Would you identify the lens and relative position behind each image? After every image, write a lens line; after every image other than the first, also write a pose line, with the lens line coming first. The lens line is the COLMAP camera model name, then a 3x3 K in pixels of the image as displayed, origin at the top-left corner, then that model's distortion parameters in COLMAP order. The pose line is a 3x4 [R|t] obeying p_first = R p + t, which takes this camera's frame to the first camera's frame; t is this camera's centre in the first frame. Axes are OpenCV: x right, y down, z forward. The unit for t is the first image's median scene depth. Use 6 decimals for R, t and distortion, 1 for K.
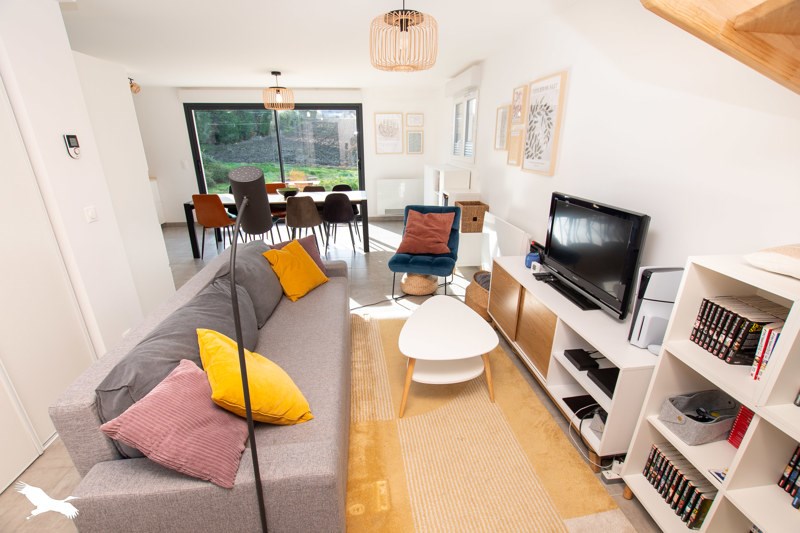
lens RADIAL K [[356.4, 0, 400.0], [0, 356.4, 266.5], [0, 0, 1]] dist [0.002895, 0.000216]
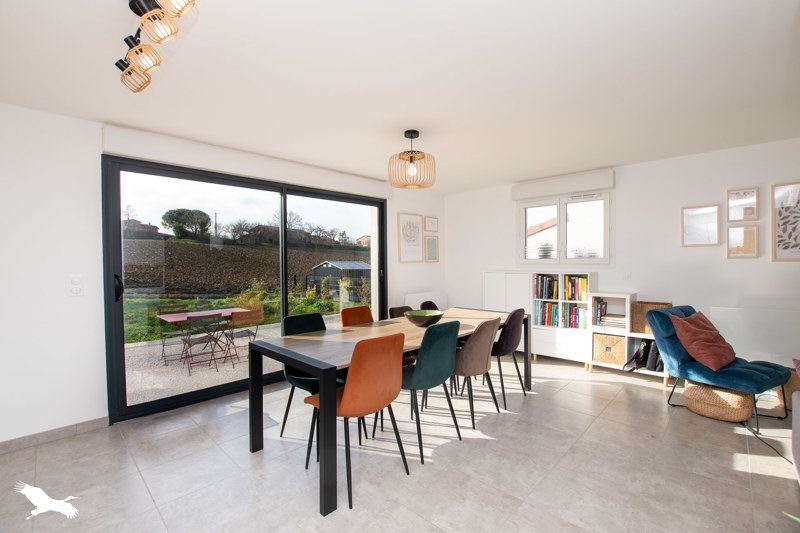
lens RADIAL K [[356.4, 0, 400.0], [0, 356.4, 266.5], [0, 0, 1]] dist [0.002895, 0.000216]
pose [[0.792316, -0.002686, 0.610105, -0.547027], [0.197314, 0.947379, -0.252072, -0.121629], [-0.577323, 0.320103, 0.751154, 0.452407]]
